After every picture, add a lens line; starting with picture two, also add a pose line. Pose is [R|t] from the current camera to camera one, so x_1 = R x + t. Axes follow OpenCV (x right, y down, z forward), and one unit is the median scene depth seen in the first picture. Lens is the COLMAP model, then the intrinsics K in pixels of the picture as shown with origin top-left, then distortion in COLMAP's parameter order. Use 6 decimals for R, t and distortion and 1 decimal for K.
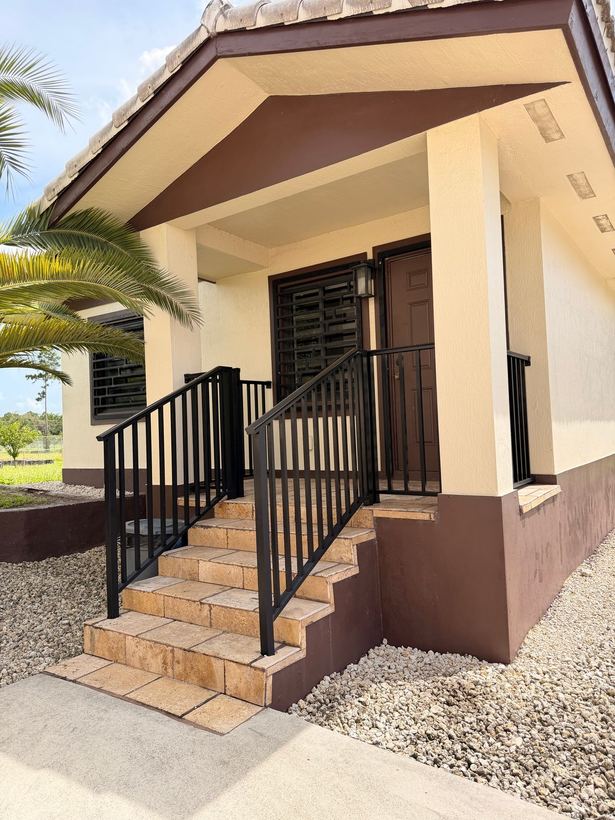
lens RADIAL K [[579.4, 0, 311.0], [0, 579.4, 407.9], [0, 0, 1]] dist [0.005811, -0.005075]
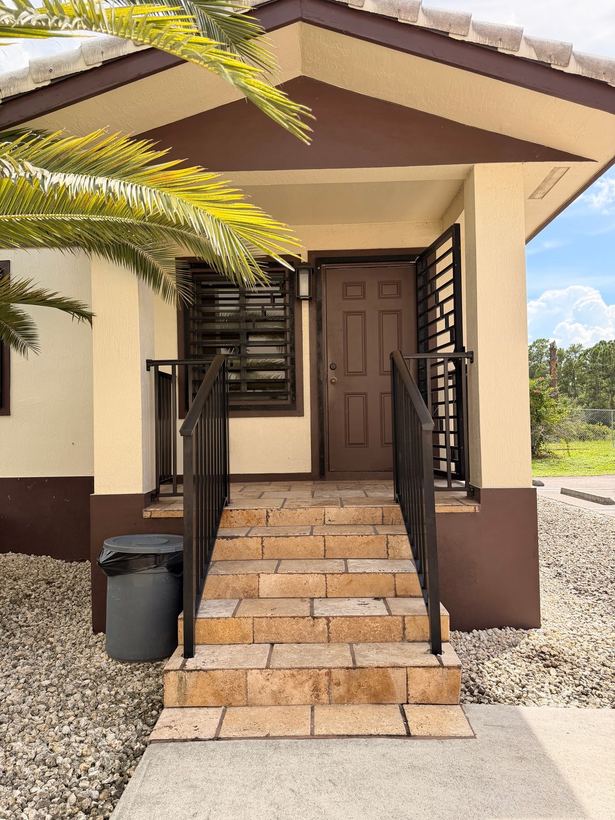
lens RADIAL K [[579.4, 0, 311.0], [0, 579.4, 407.9], [0, 0, 1]] dist [0.005811, -0.005075]
pose [[0.834850, 0.042738, 0.548816, -0.726396], [-0.035276, 0.999086, -0.024142, 0.035326], [-0.549346, 0.000795, 0.835594, 0.261849]]
